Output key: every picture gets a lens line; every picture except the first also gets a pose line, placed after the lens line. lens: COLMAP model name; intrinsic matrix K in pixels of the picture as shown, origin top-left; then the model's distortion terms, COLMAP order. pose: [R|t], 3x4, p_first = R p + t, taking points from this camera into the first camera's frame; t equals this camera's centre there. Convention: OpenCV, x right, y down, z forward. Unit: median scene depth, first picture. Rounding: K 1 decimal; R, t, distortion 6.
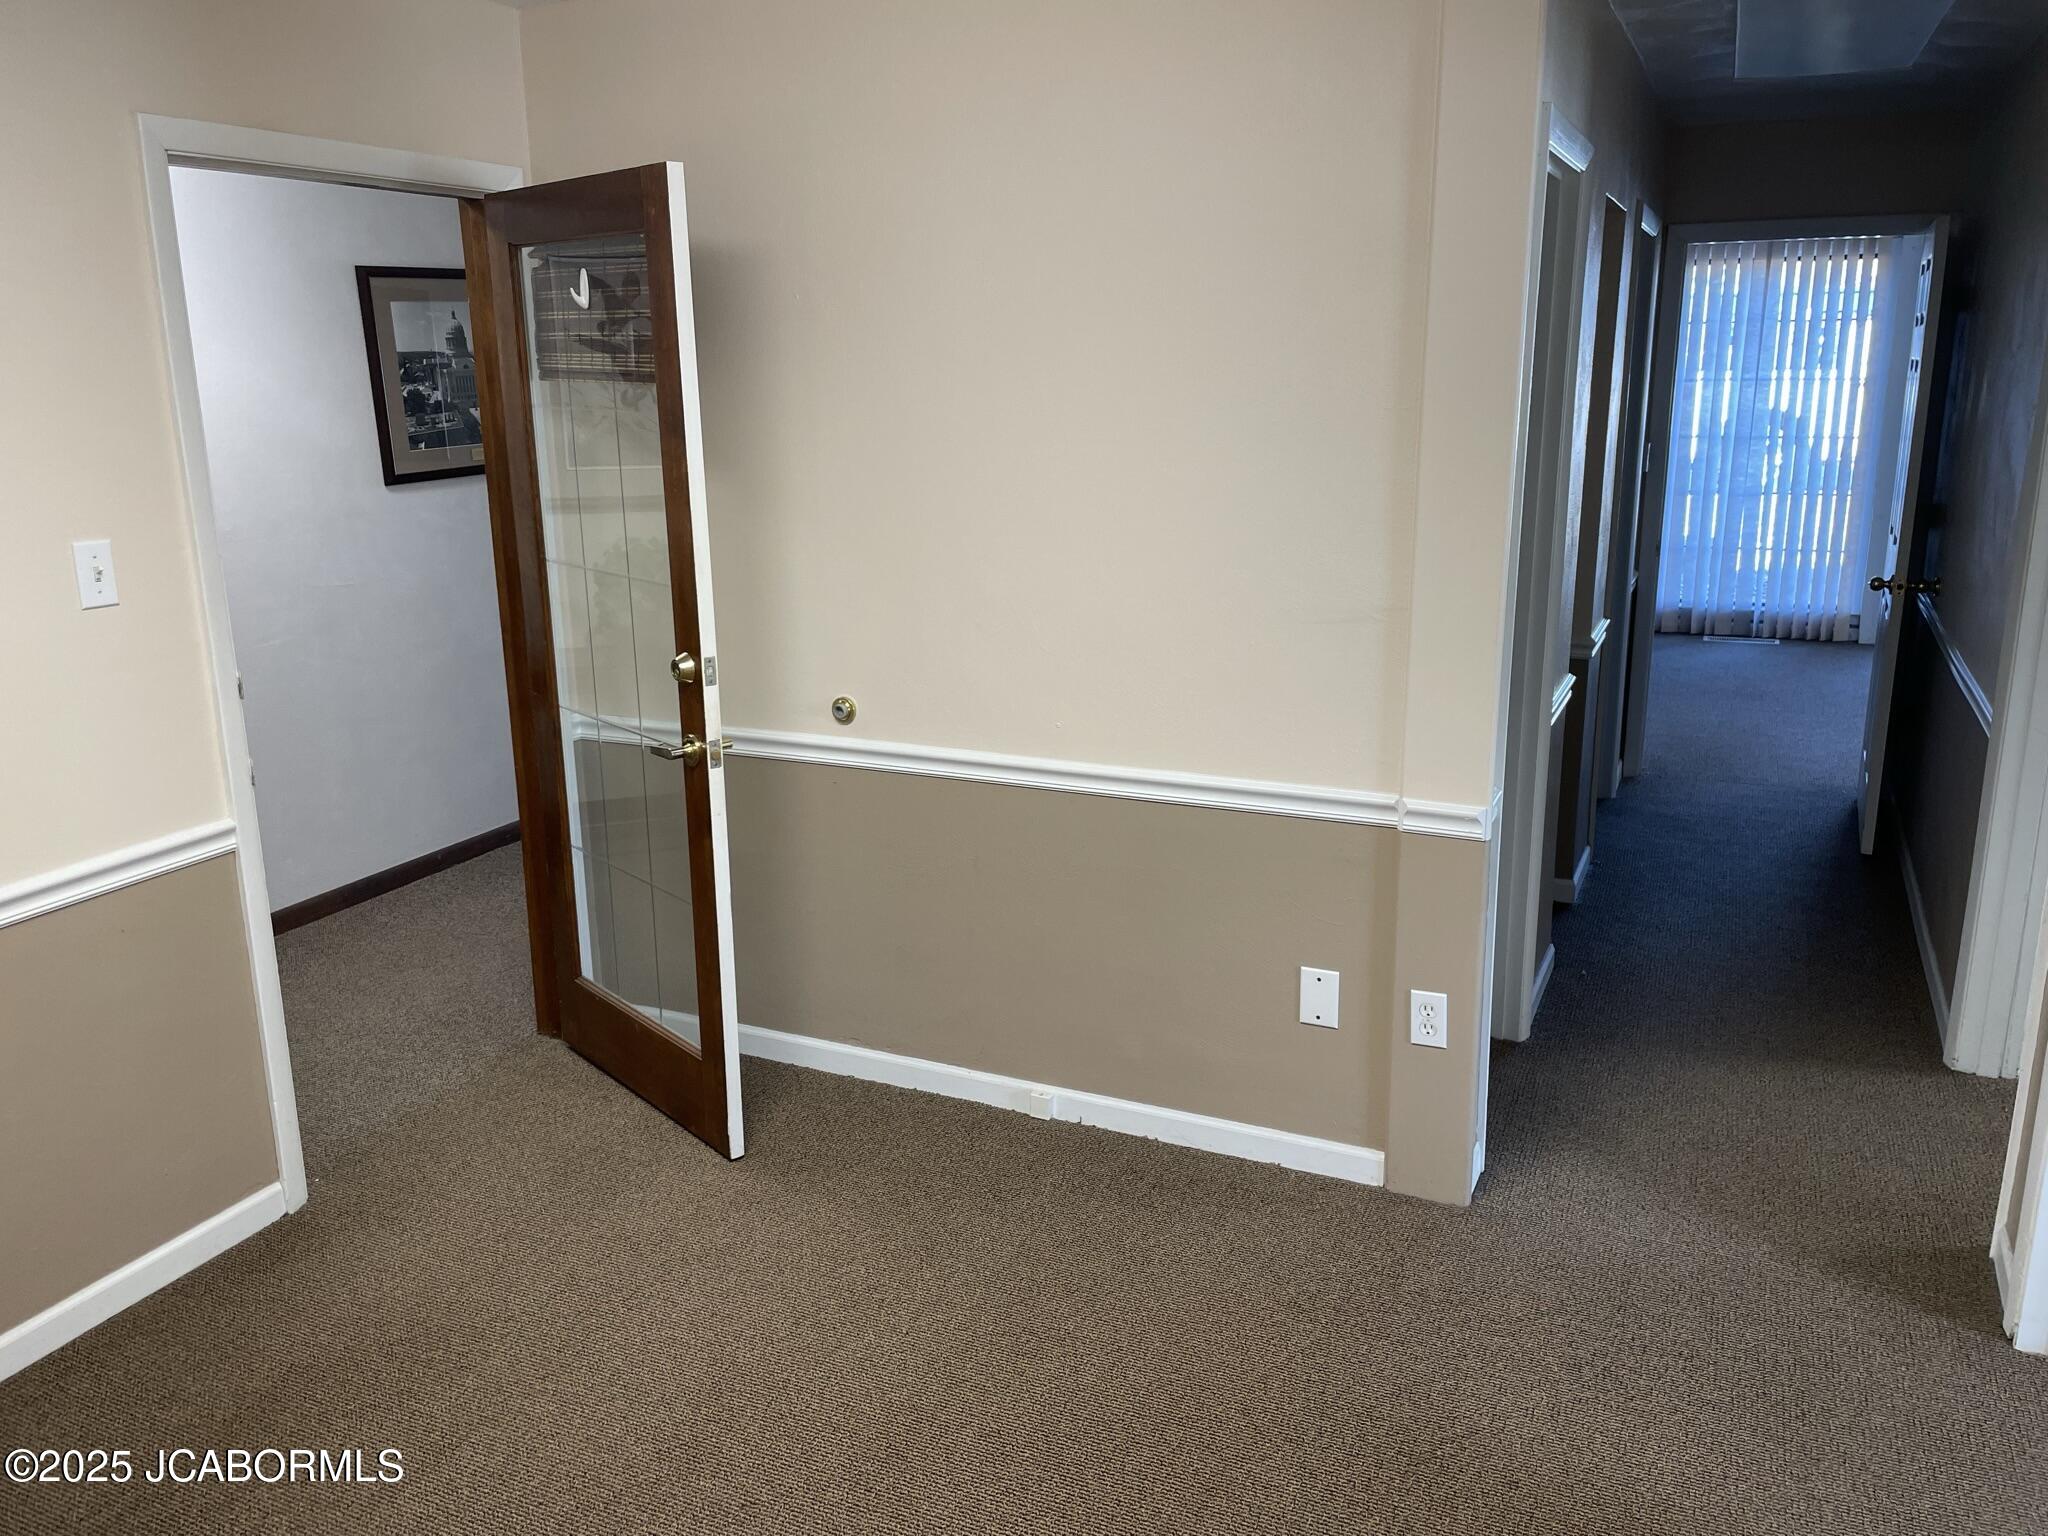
lens RADIAL K [[1583.0, 0, 1023.5], [0, 1583.0, 758.9], [0, 0, 1]] dist [0.014624, 0.001270]
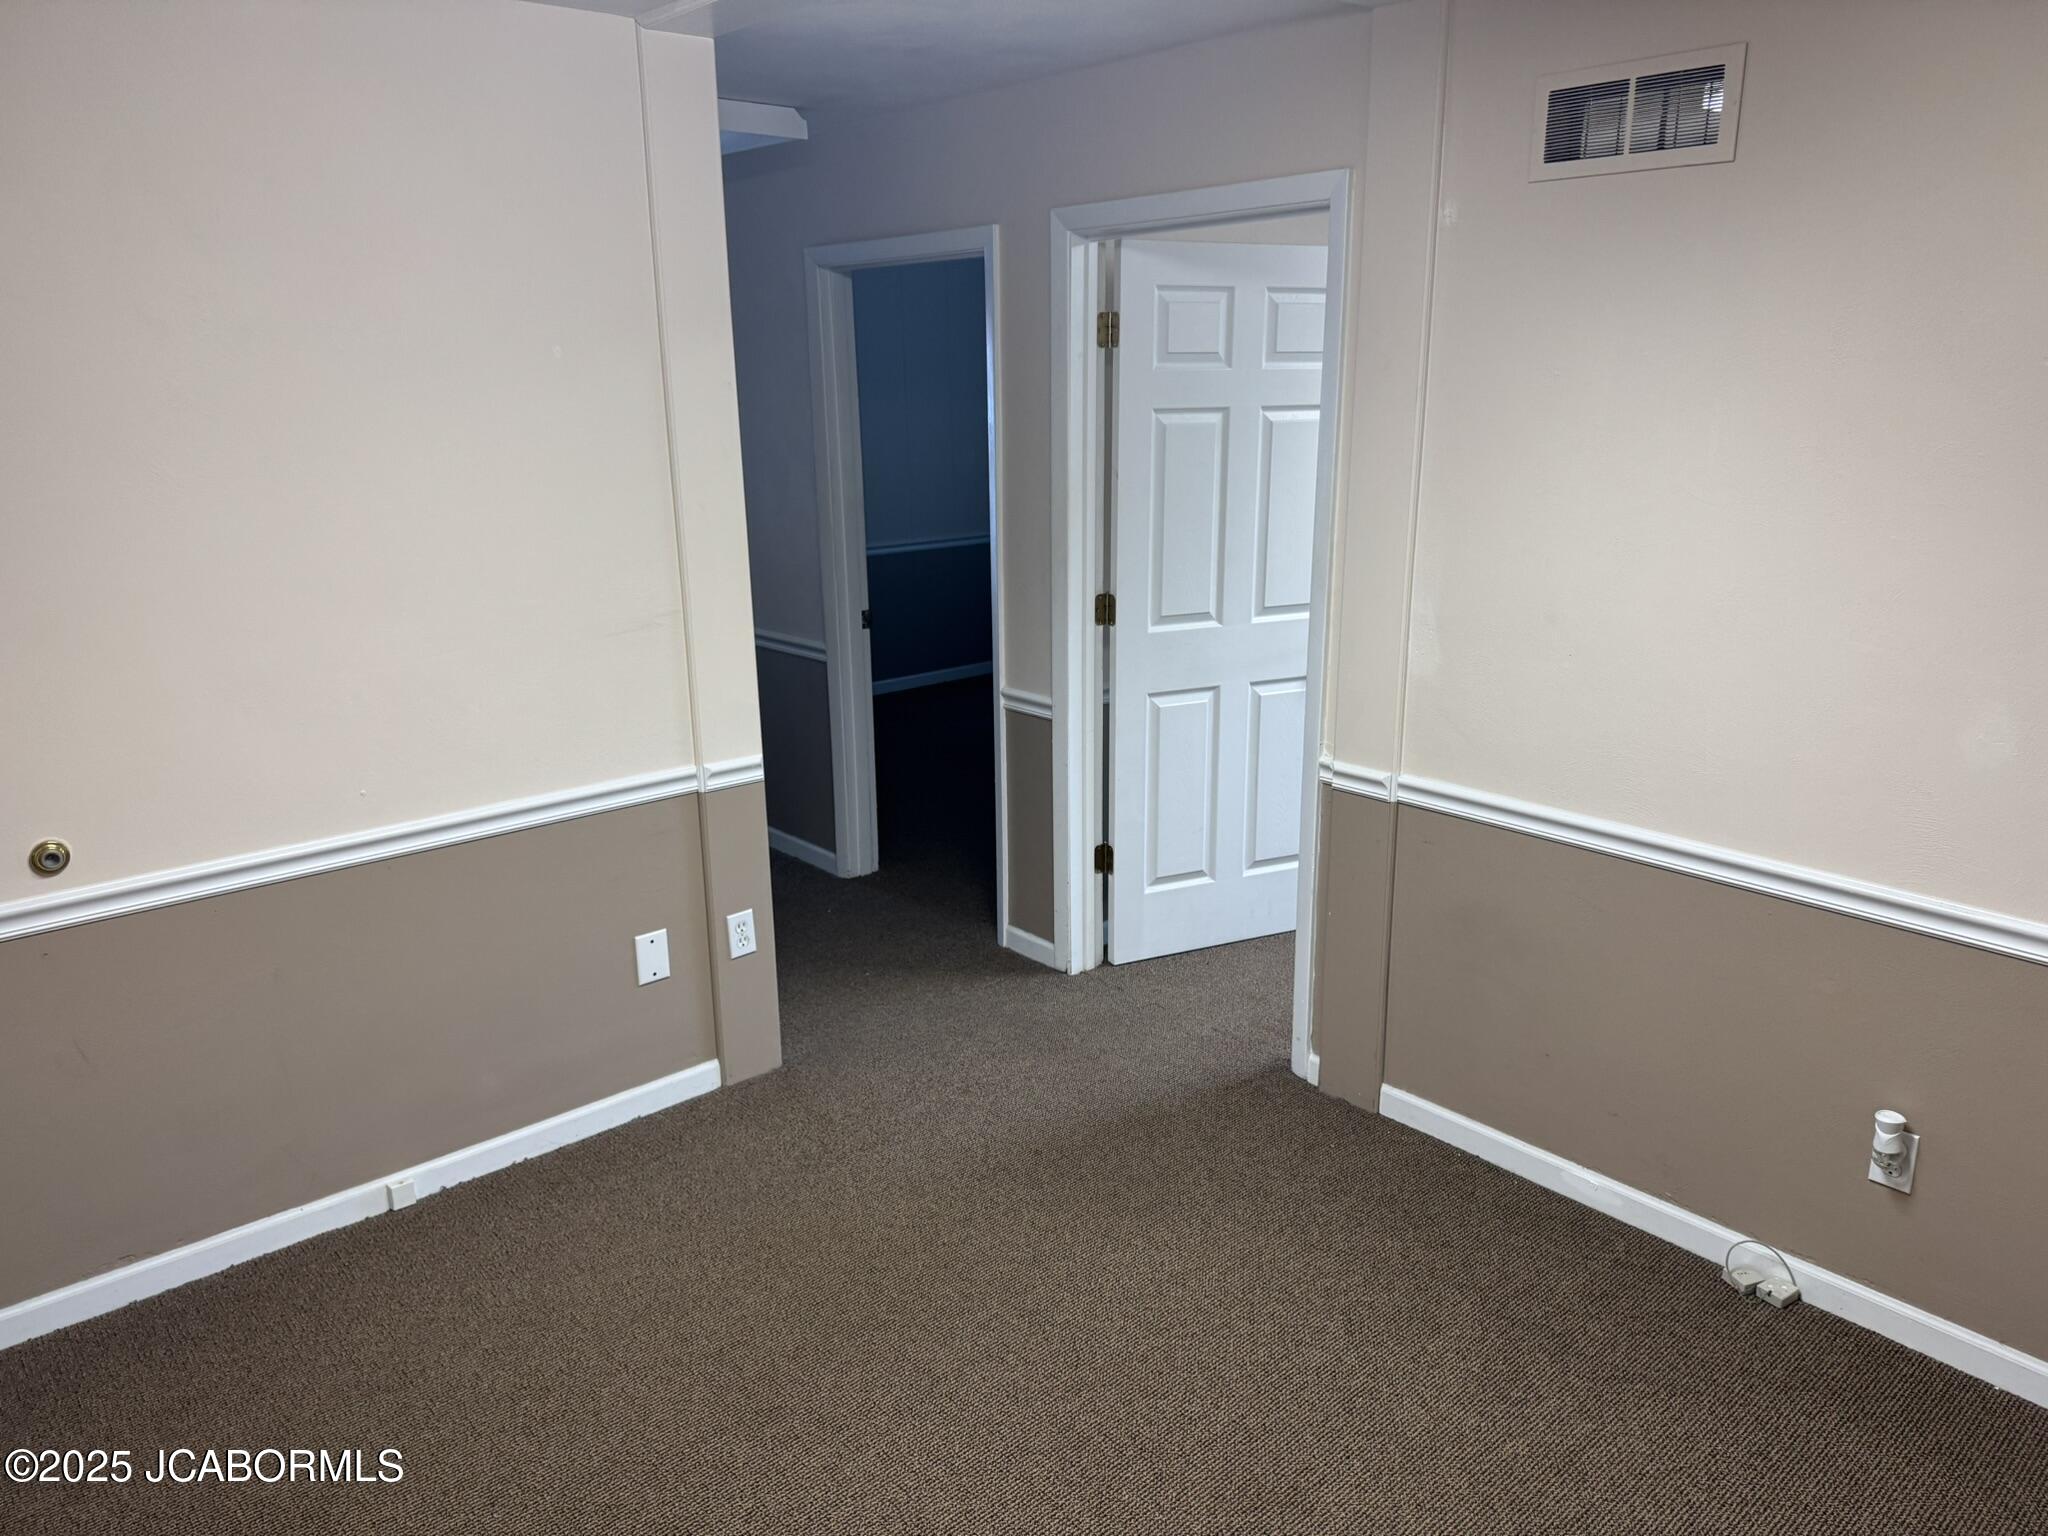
lens RADIAL K [[1409.5, 0, 1022.7], [0, 1409.5, 774.8], [0, 0, 1]] dist [0.034224, -0.007476]
pose [[0.400782, -0.231807, 0.886363, -0.596062], [0.239448, 0.960338, 0.142884, -0.061498], [-0.884329, 0.154972, 0.440392, 0.281648]]
